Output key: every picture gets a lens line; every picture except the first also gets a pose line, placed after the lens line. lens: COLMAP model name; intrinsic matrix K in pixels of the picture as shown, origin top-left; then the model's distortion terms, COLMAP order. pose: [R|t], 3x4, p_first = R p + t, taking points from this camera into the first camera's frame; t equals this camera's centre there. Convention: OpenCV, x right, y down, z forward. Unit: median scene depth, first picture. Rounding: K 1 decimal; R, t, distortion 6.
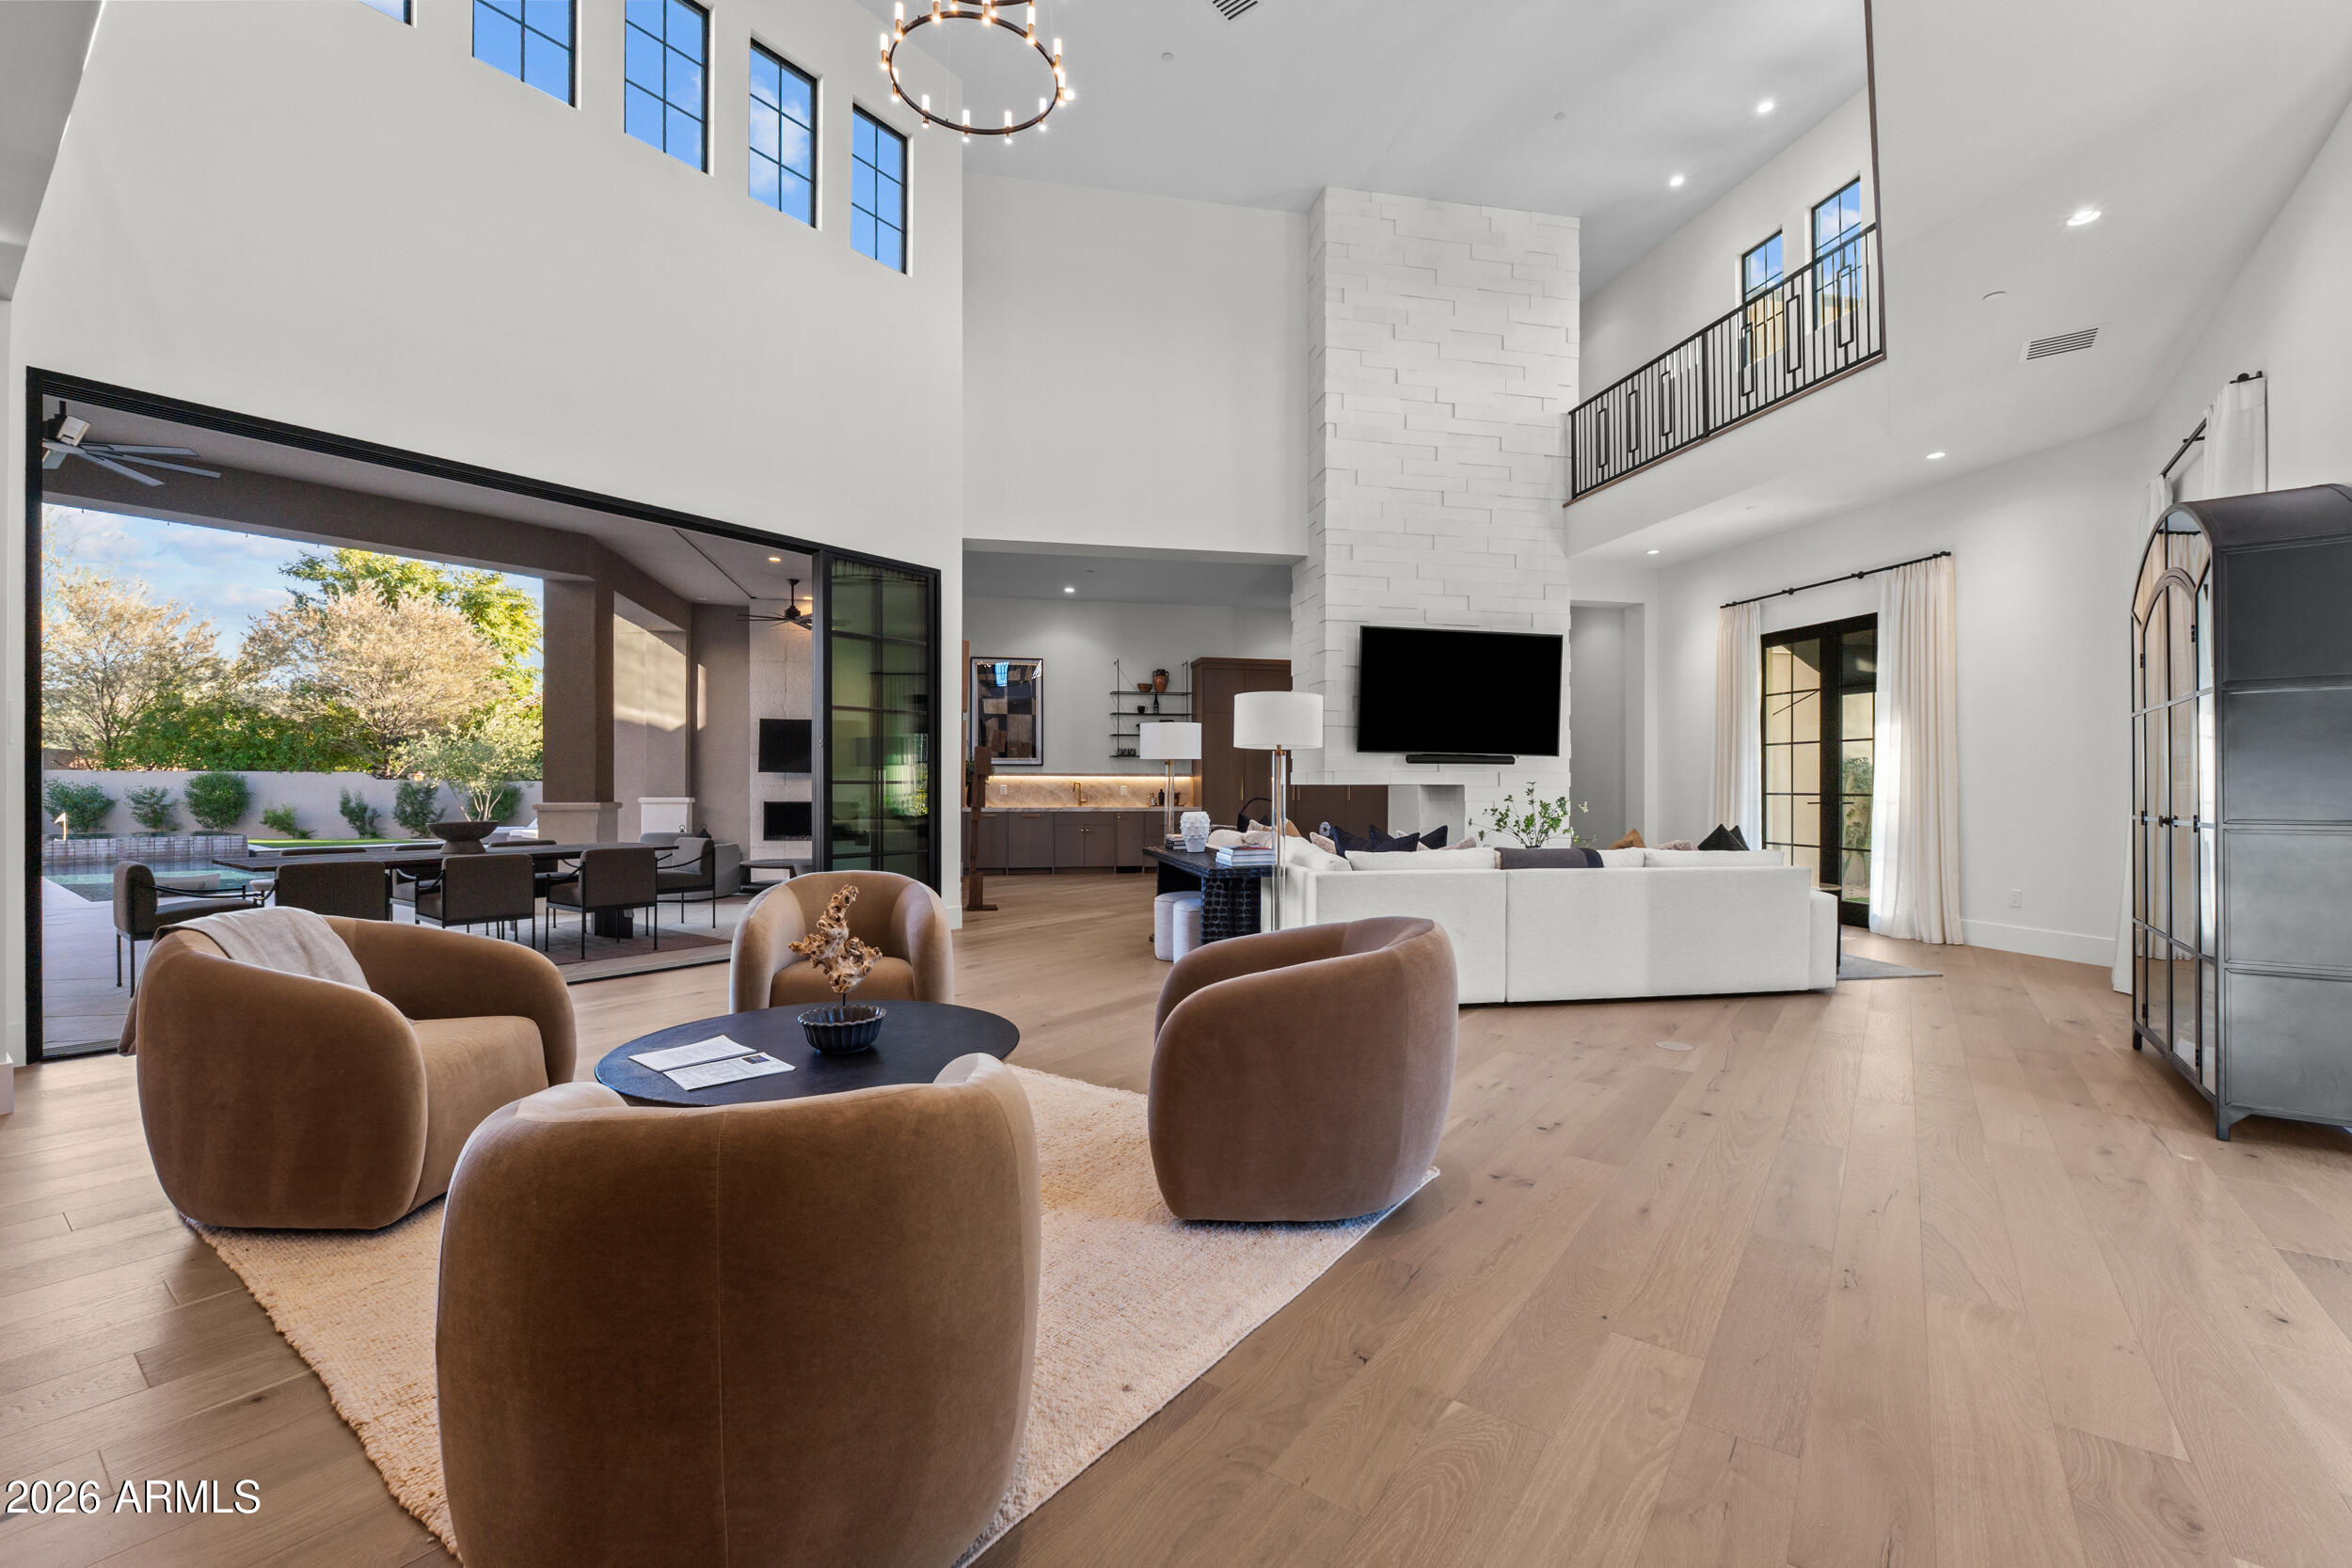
lens RADIAL K [[999.8, 0, 1160.4], [0, 999.8, 788.1], [0, 0, 1]] dist [-0.001961, -0.000127]
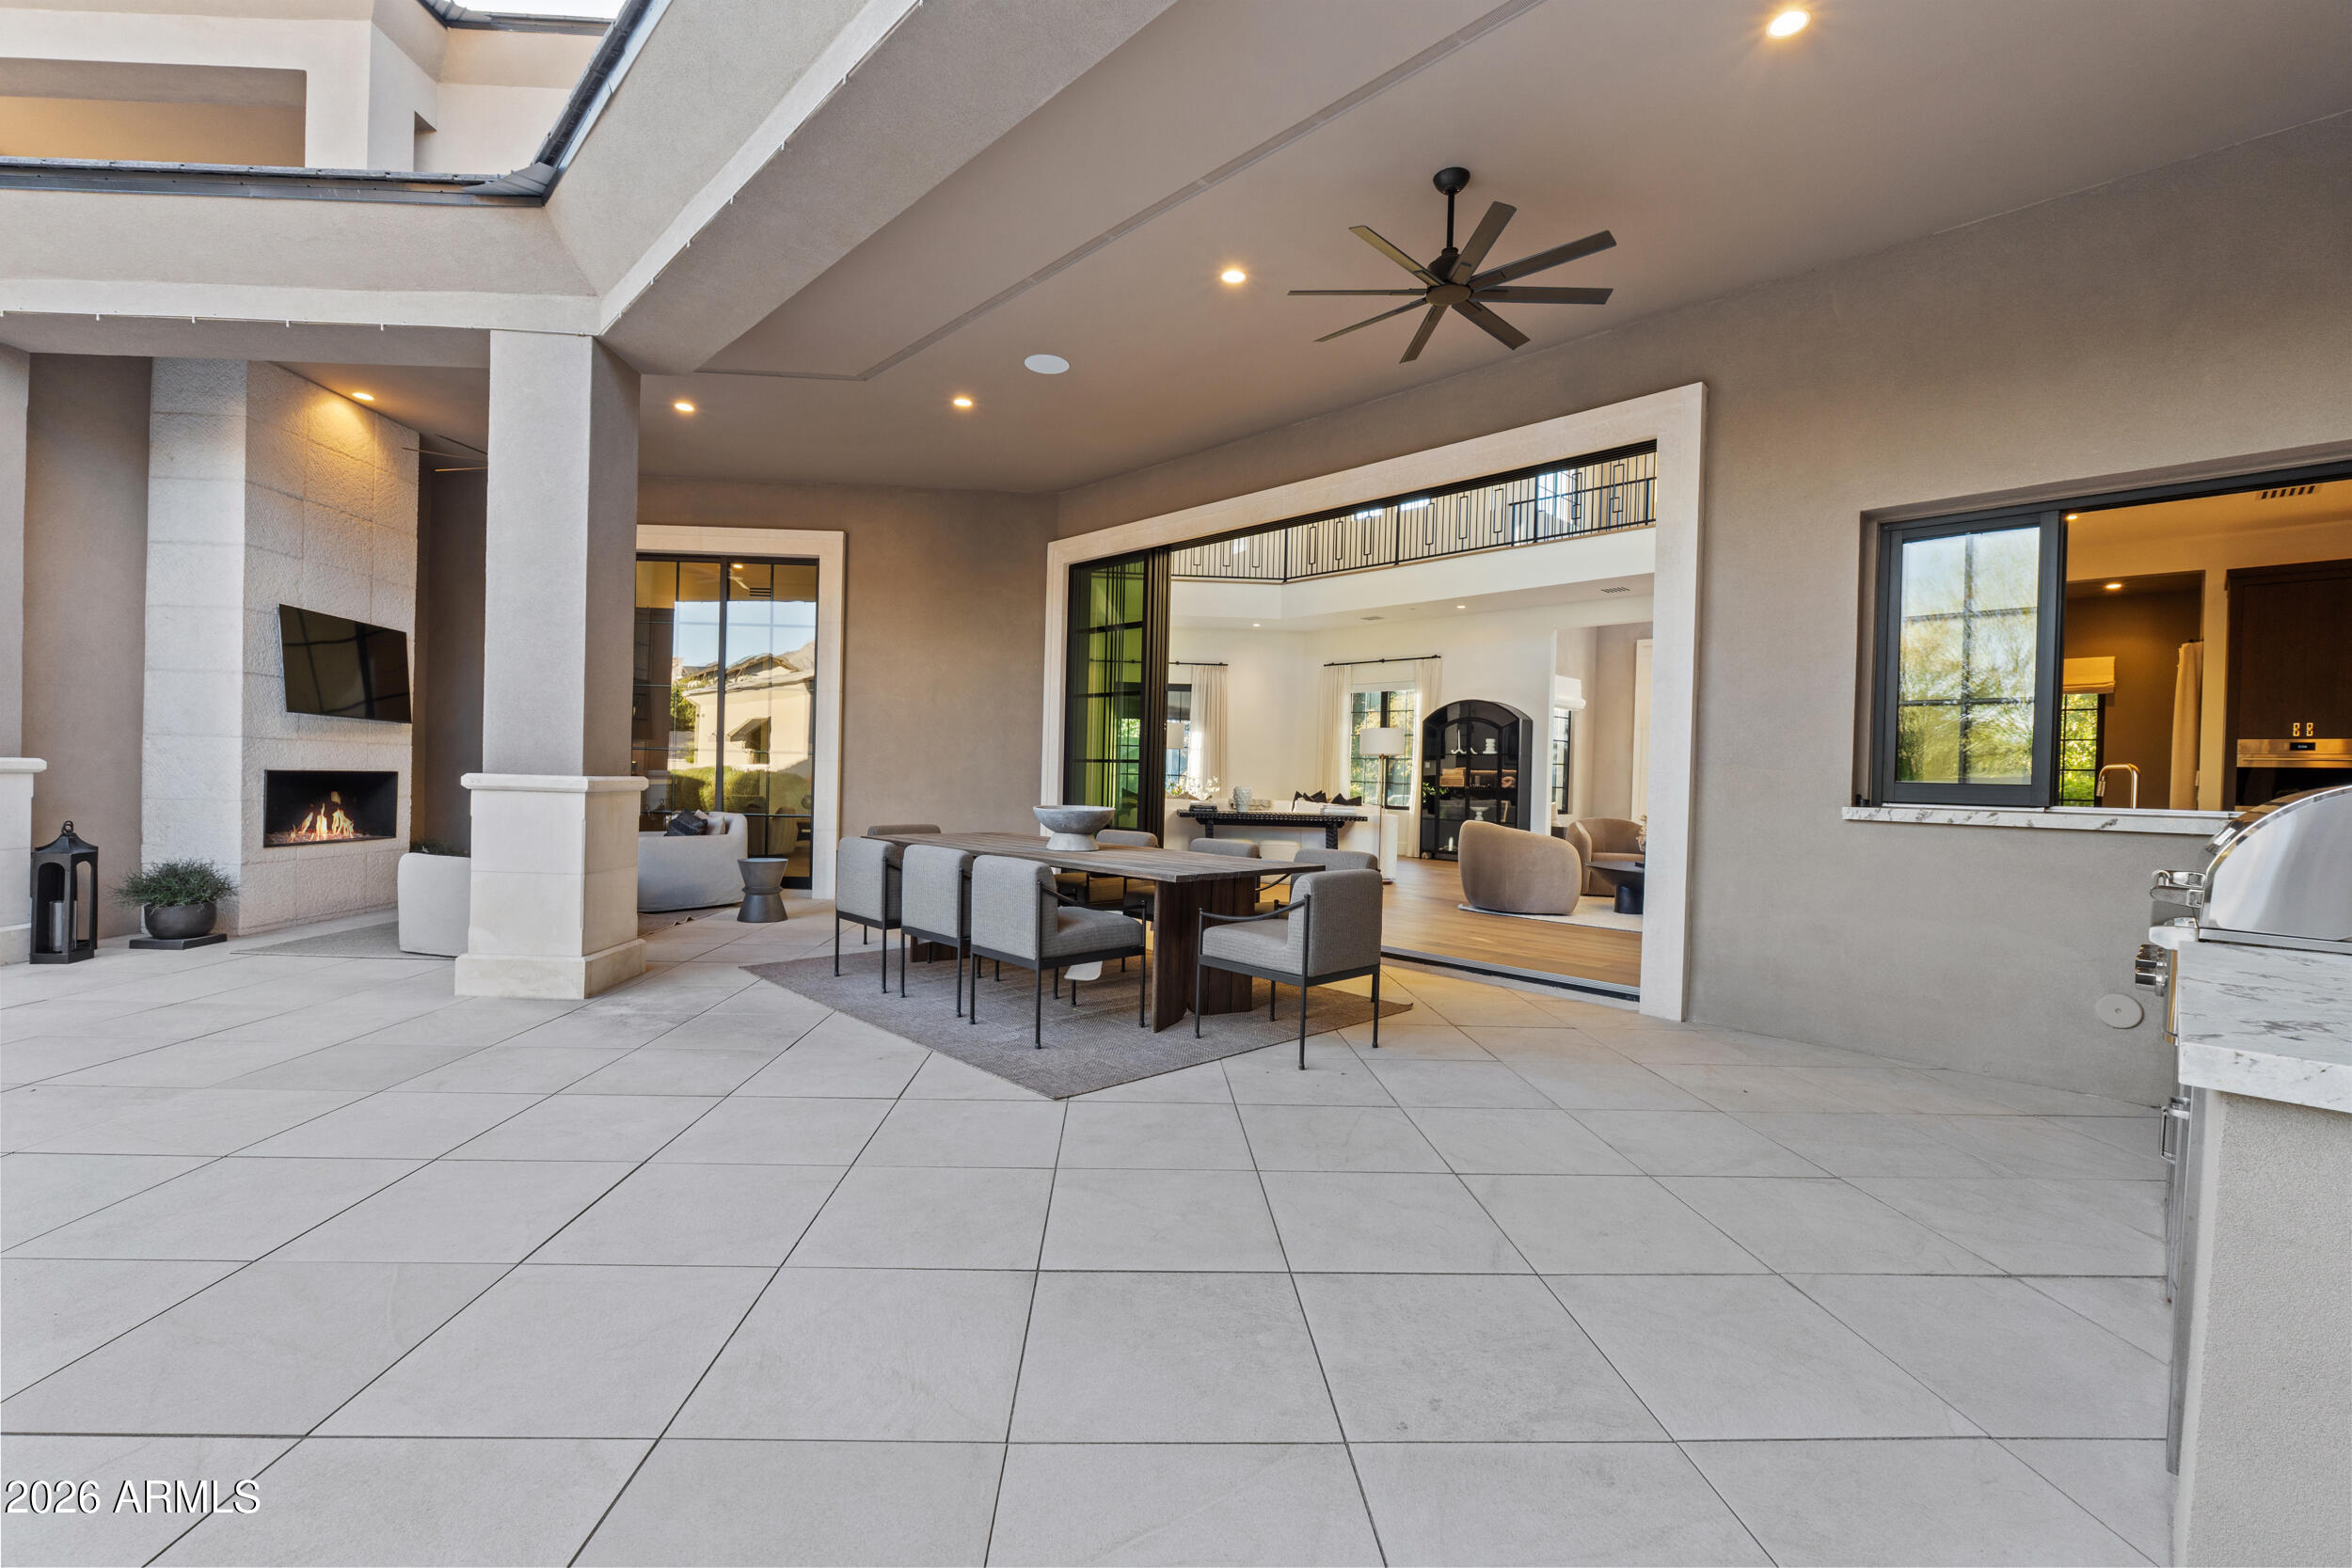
lens RADIAL K [[974.5, 0, 1167.6], [0, 974.5, 804.7], [0, 0, 1]] dist [-0.000928, -0.009528]
pose [[0.147882, -0.025350, 0.988680, -1.021144], [-0.025327, 0.999247, 0.029409, 0.007586], [-0.988681, -0.029389, 0.147128, 0.618576]]
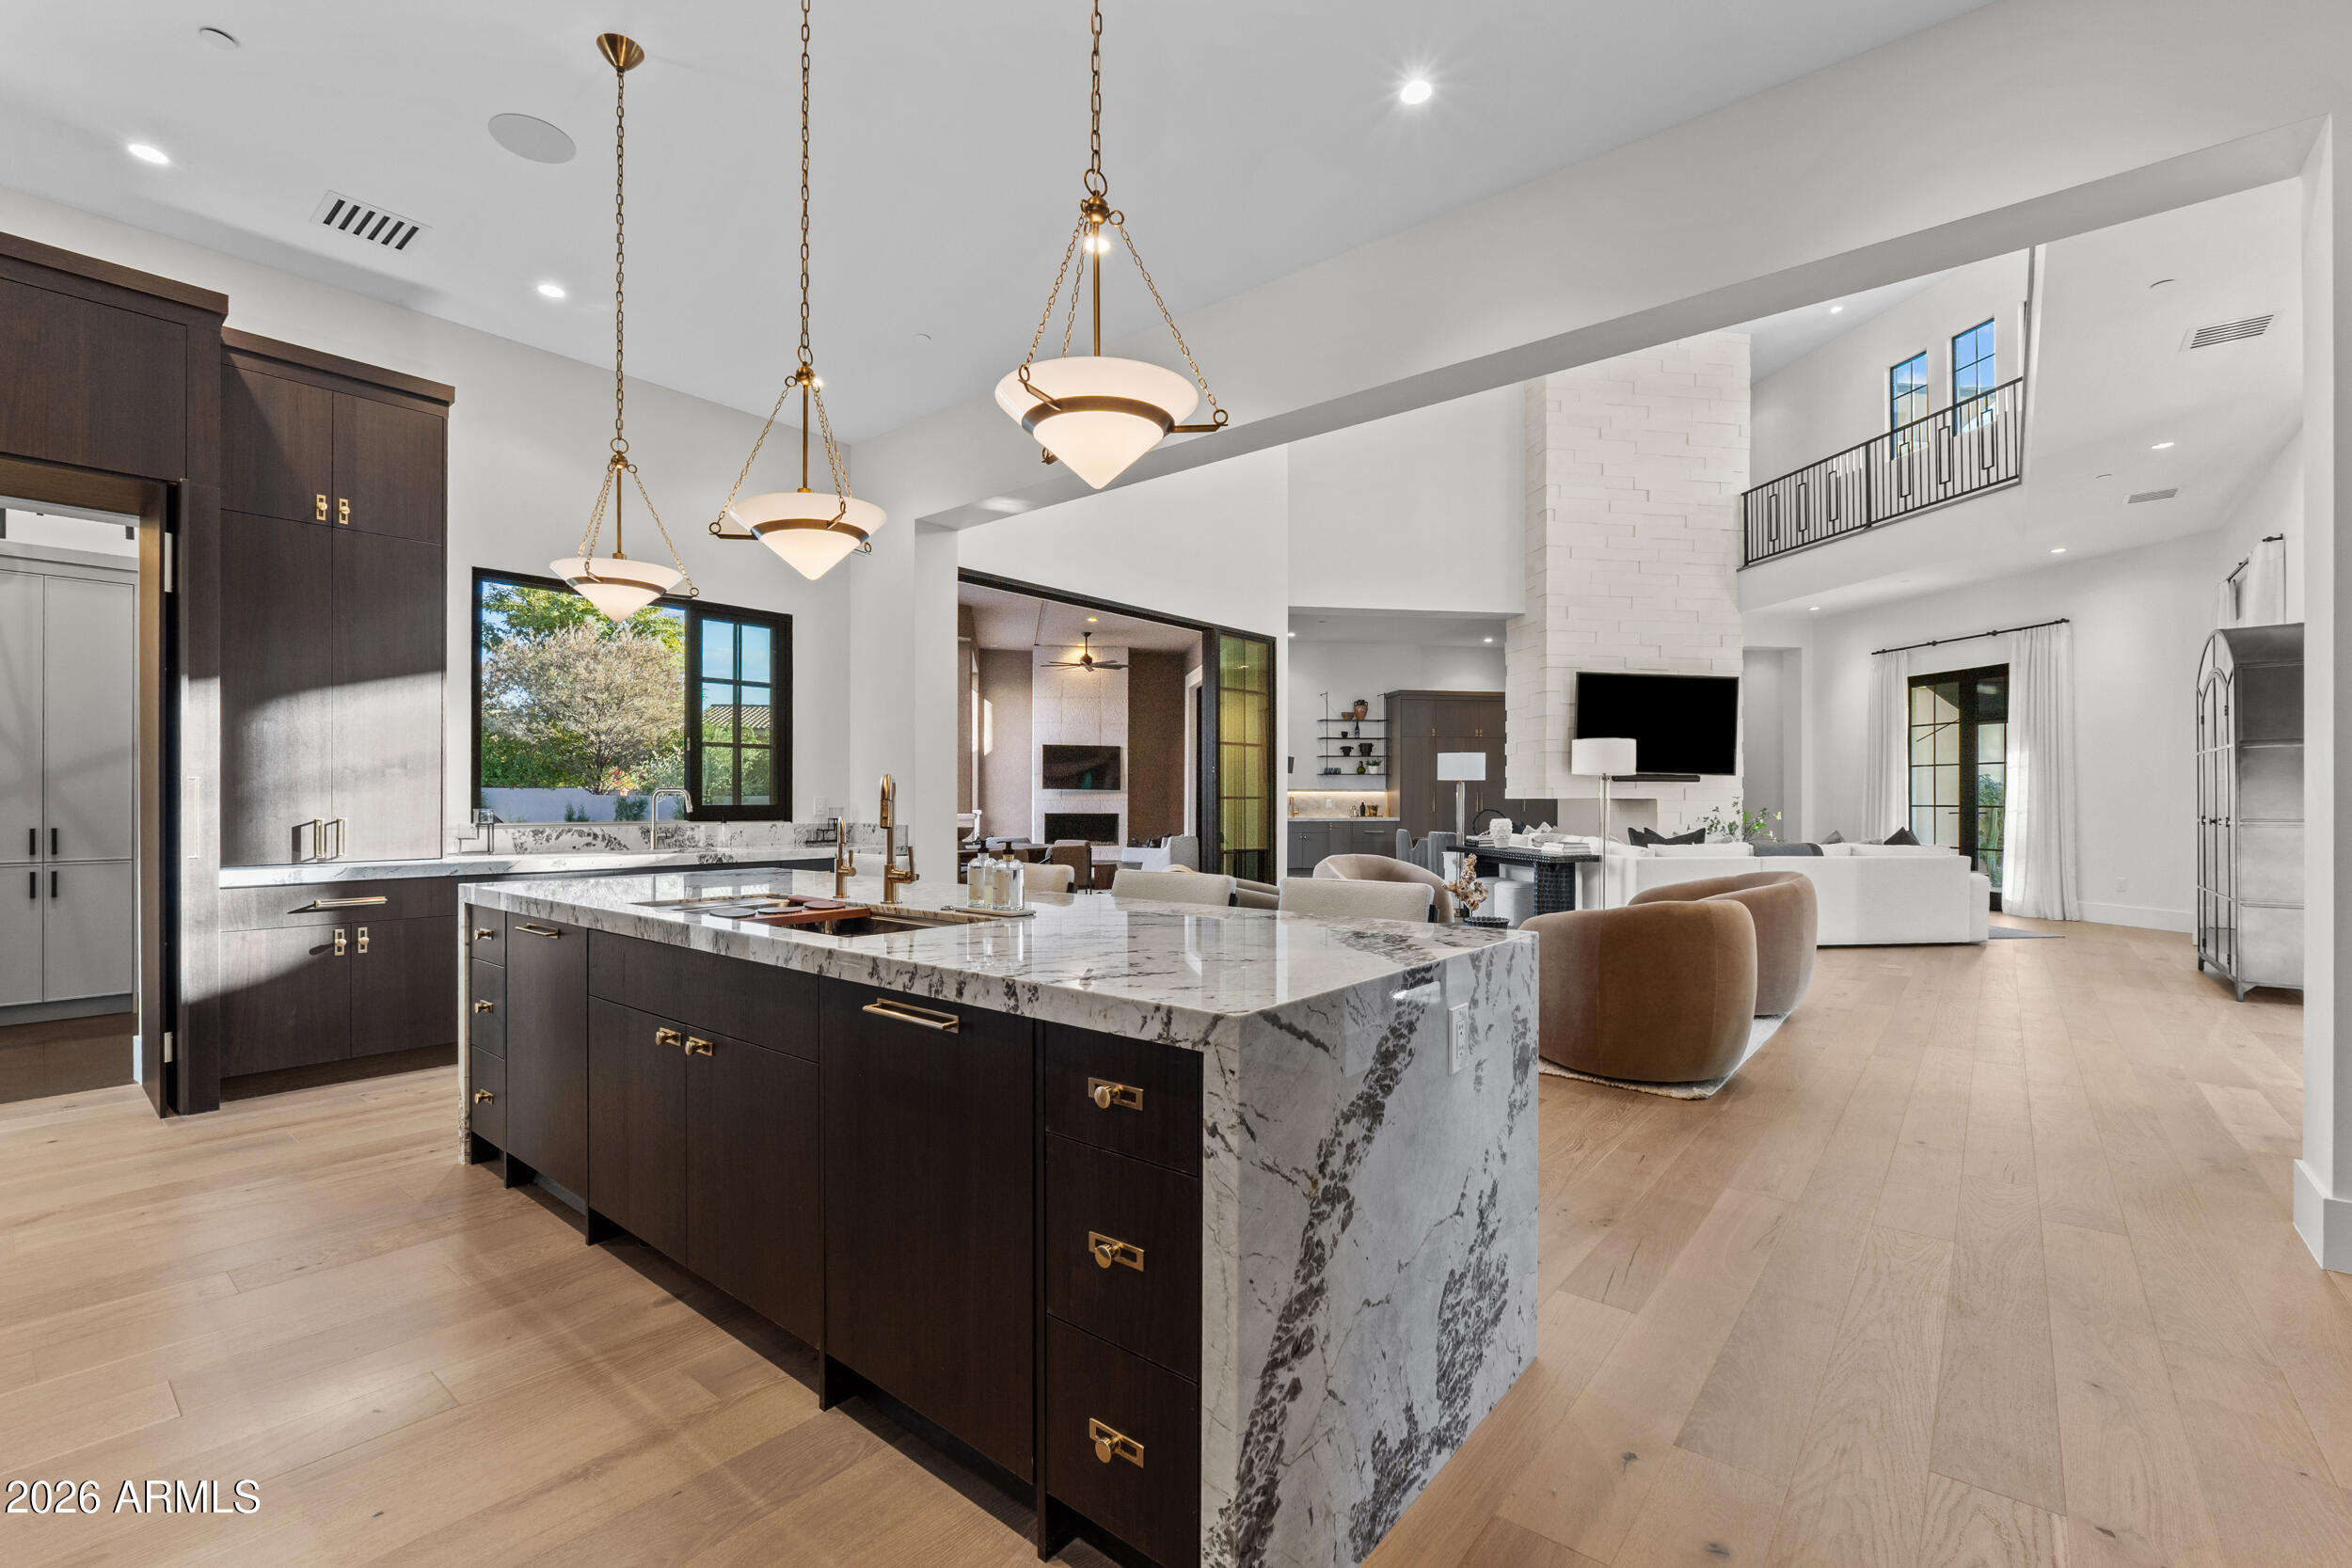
lens RADIAL K [[1027.8, 0, 1164.9], [0, 1027.8, 804.3], [0, 0, 1]] dist [-0.000579, -0.000047]
pose [[0.999029, -0.000945, -0.044056, -0.250188], [0.001058, 0.999996, 0.002534, -0.000166], [0.044054, -0.002579, 0.999026, -0.298678]]
